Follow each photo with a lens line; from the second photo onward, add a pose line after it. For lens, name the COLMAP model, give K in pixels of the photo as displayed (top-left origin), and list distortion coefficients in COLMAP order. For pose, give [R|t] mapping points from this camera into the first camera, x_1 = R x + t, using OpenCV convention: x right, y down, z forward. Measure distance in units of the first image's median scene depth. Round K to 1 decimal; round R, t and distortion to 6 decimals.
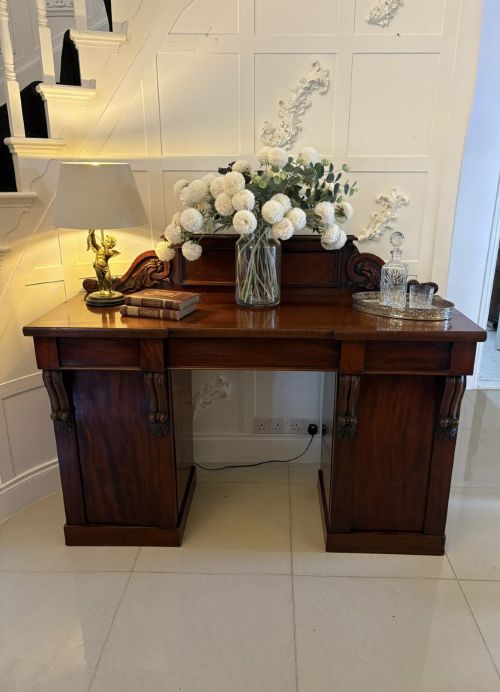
lens RADIAL K [[530.1, 0, 264.3], [0, 530.1, 350.7], [0, 0, 1]] dist [0.042445, -0.004292]
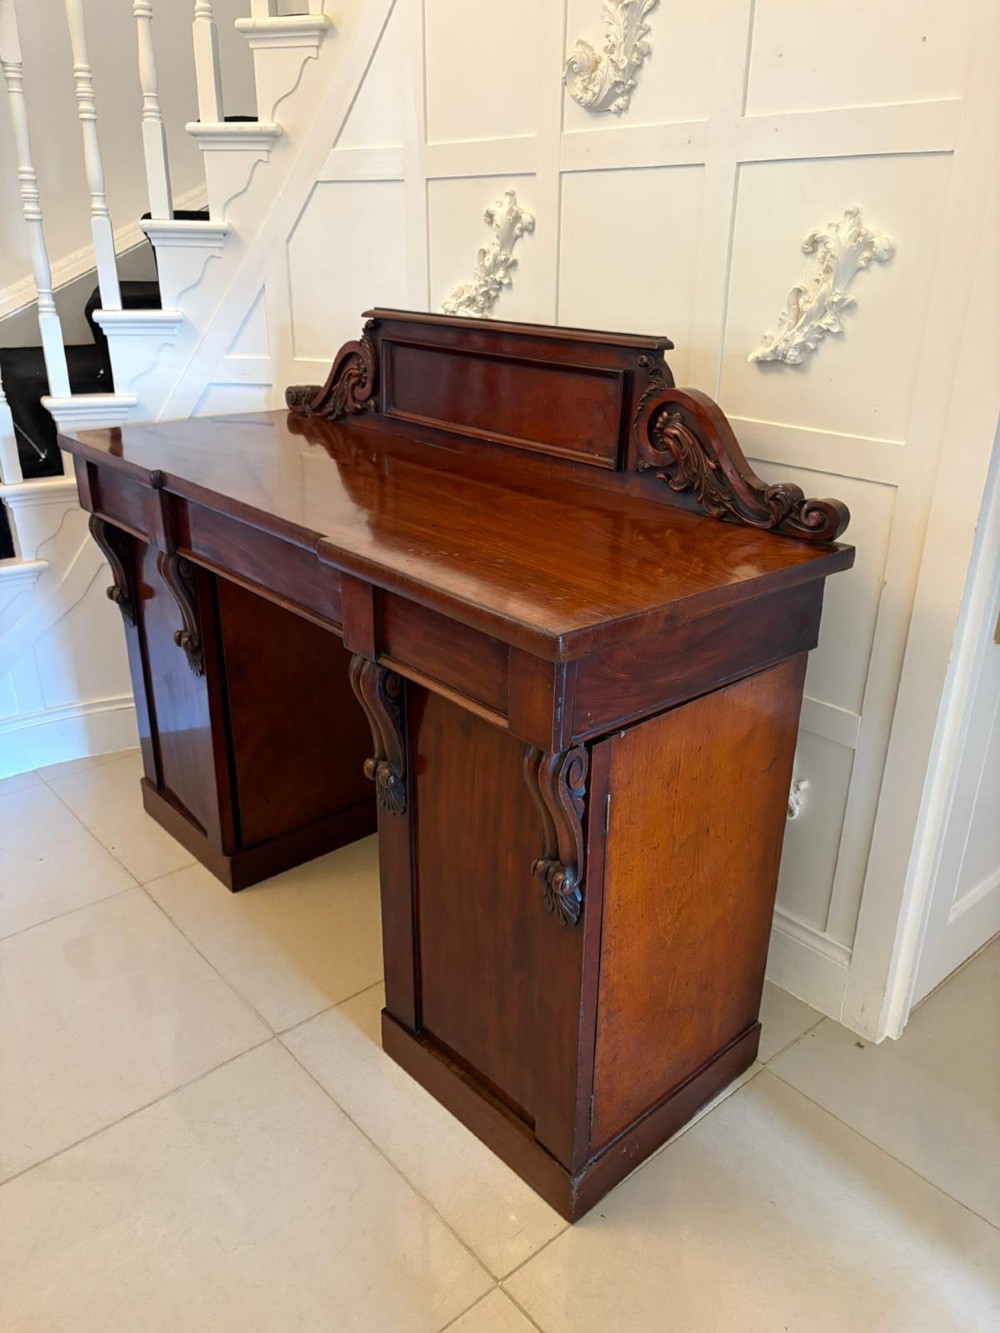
lens RADIAL K [[1016.5, 0, 501.4], [0, 1016.5, 672.7], [0, 0, 1]] dist [0.045537, -0.021514]
pose [[0.673960, 0.293063, -0.678153, 0.677354], [-0.246791, 0.954530, 0.167234, -0.088885], [0.696327, 0.054653, 0.715640, 0.441385]]
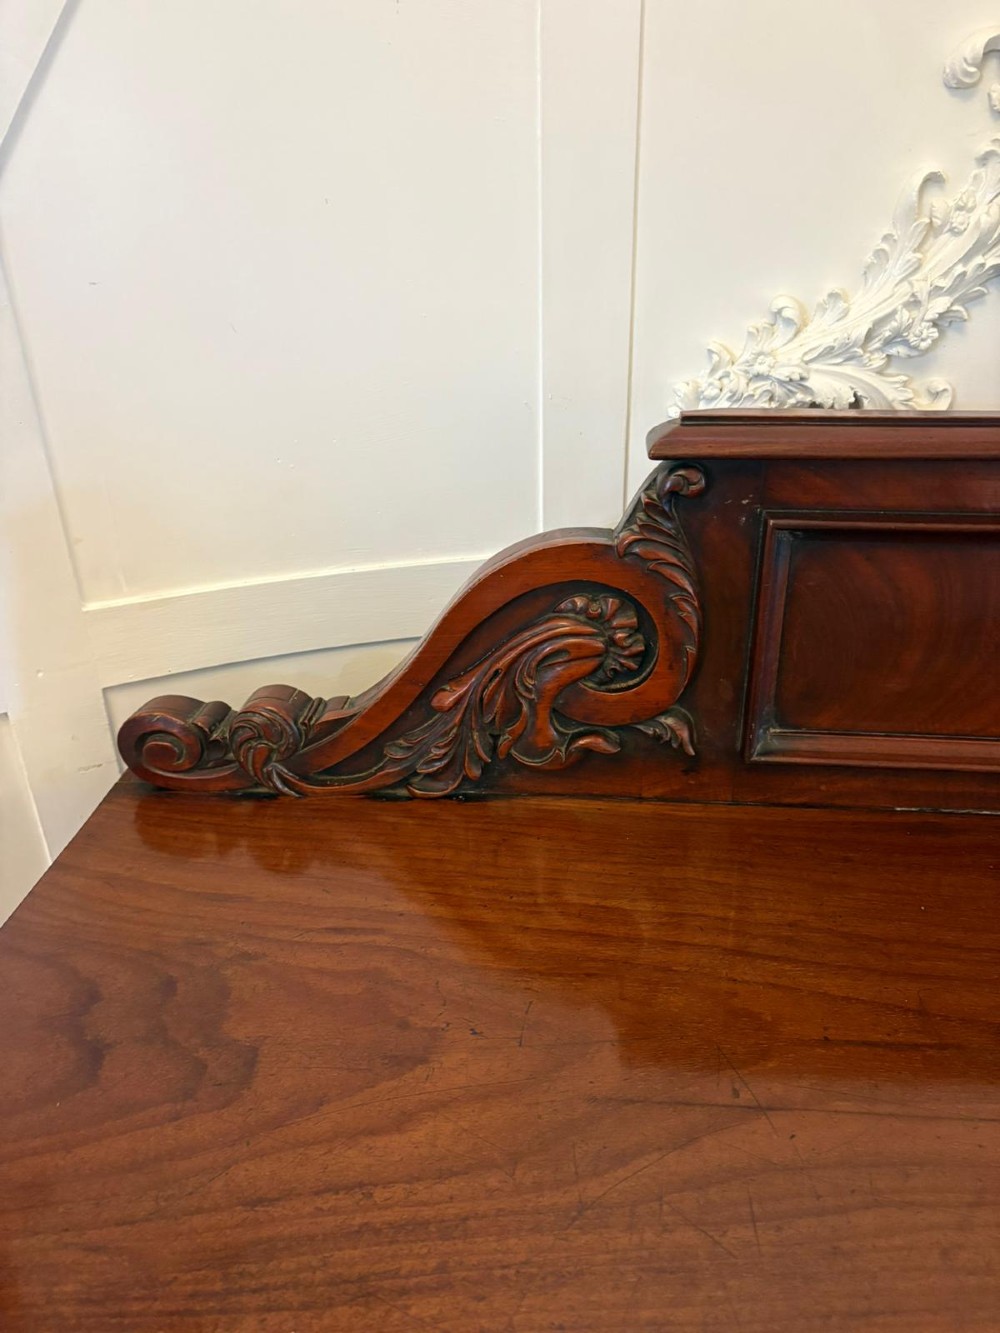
lens RADIAL K [[1016.5, 0, 524.2], [0, 1016.5, 665.3], [0, 0, 1]] dist [0.045537, -0.021514]
pose [[0.998139, 0.010542, -0.060055, -0.221963], [-0.001523, 0.988943, 0.148287, -0.208333], [0.060955, -0.147919, 0.987119, 0.776056]]
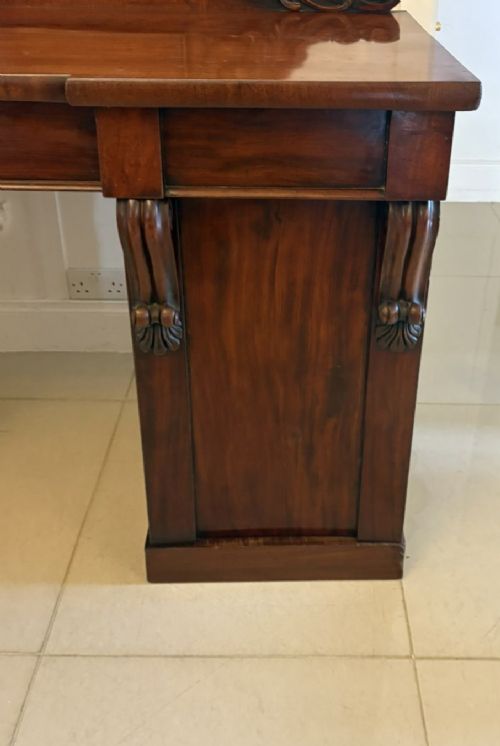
lens RADIAL K [[696.8, 0, 285.8], [0, 696.8, 214.6], [0, 0, 1]] dist [0.036179, 0.000000]
pose [[0.999642, -0.003833, 0.026488, 0.224432], [0.000831, 0.993657, 0.112447, -0.000273], [-0.026751, -0.112385, 0.993305, 0.436722]]
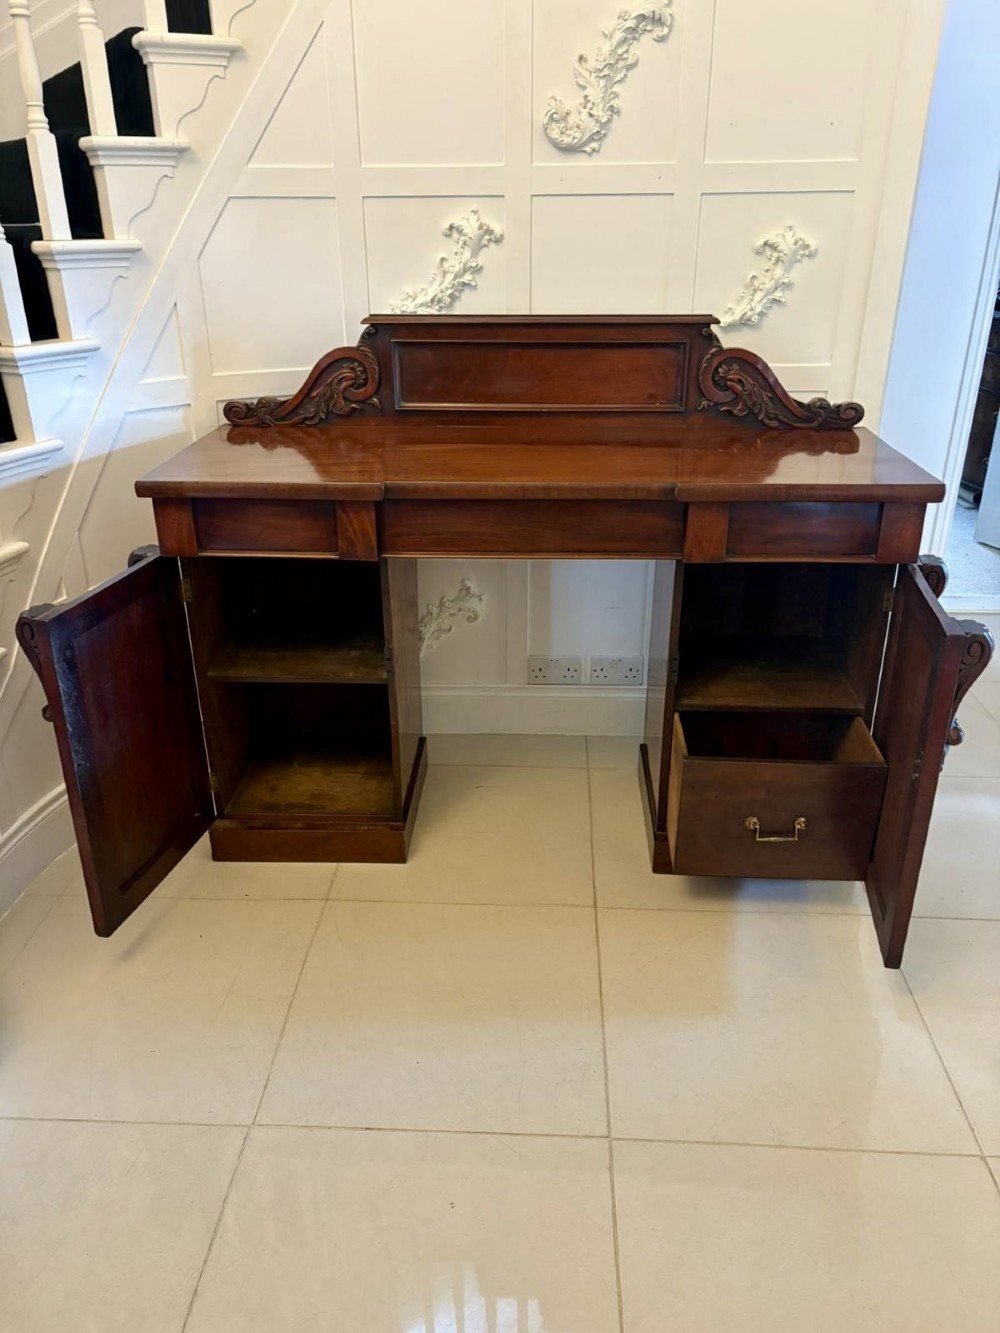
lens RADIAL K [[1016.5, 0, 503.7], [0, 1016.5, 673.0], [0, 0, 1]] dist [0.045537, -0.021514]
pose [[0.999659, 0.000624, -0.026091, -0.020158], [0.002126, 0.994448, 0.105212, 0.039878], [0.026012, -0.105231, 0.994108, -0.095928]]
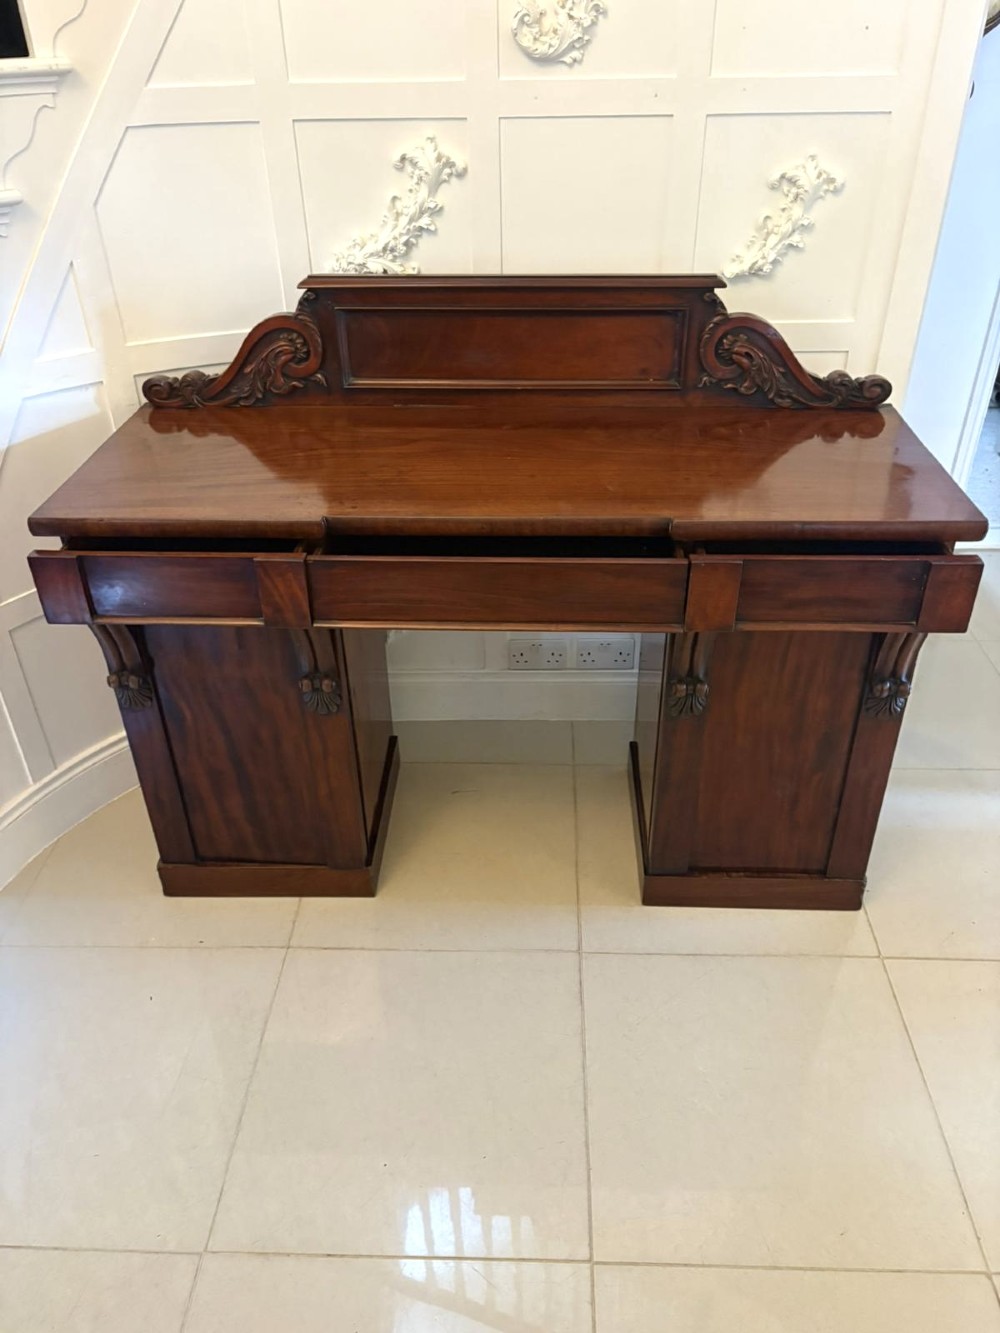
lens RADIAL K [[1016.5, 0, 512.8], [0, 1016.5, 677.6], [0, 0, 1]] dist [0.045537, -0.021514]
pose [[0.999853, -0.010446, -0.013583, -0.000039], [0.013634, 0.965146, 0.261358, -0.120865], [0.010380, -0.261505, 0.965146, 0.057138]]
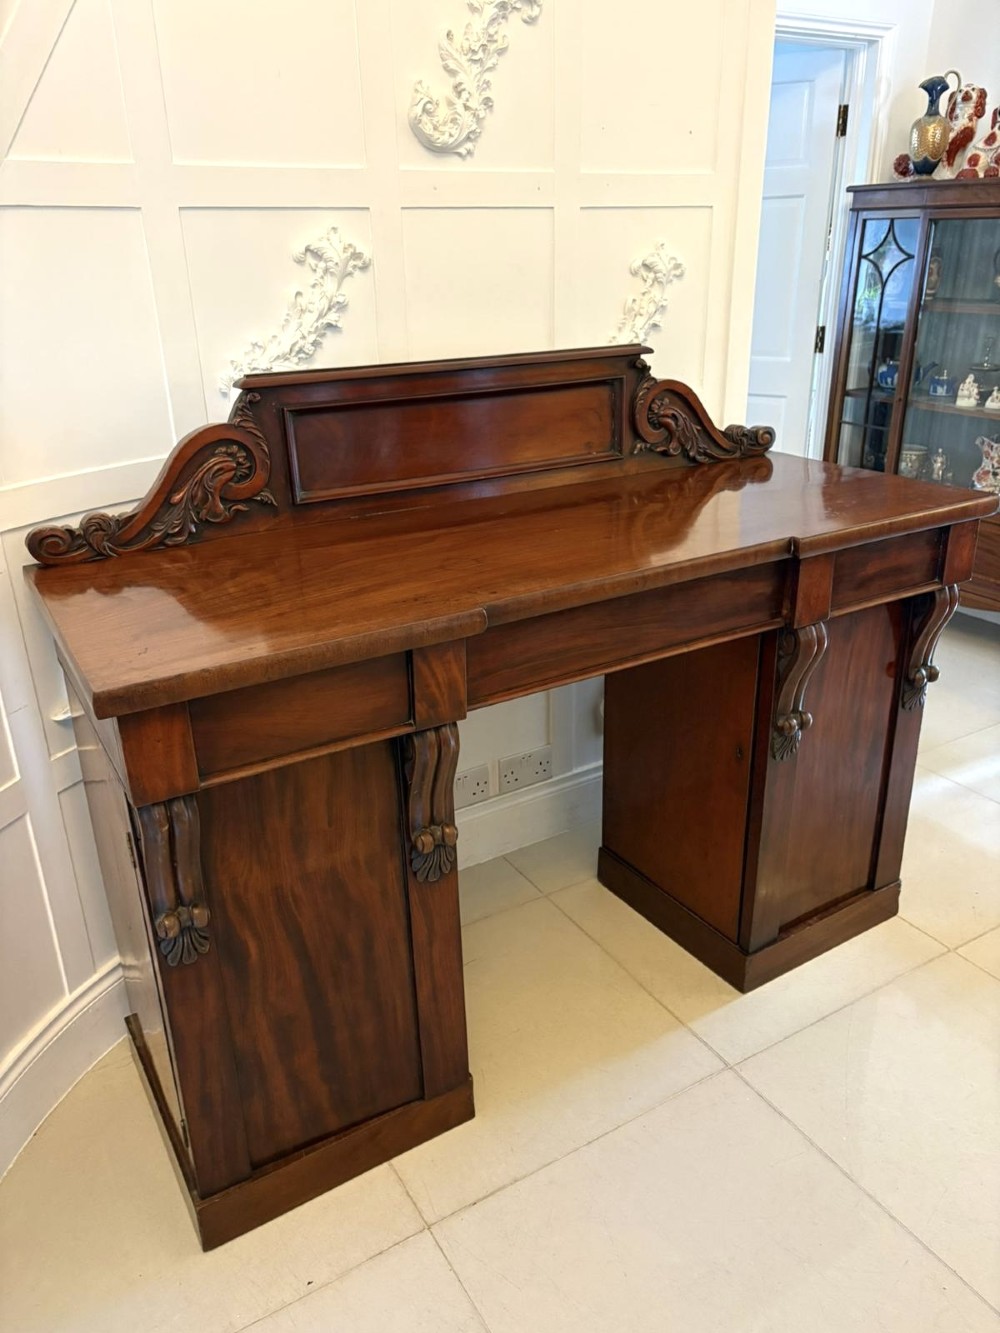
lens RADIAL K [[1016.5, 0, 505.6], [0, 1016.5, 665.8], [0, 0, 1]] dist [0.045537, -0.021514]
pose [[0.843003, -0.226723, 0.487794, -0.458296], [0.196080, 0.973959, 0.113824, -0.069195], [-0.500898, -0.000308, 0.865506, 0.290561]]
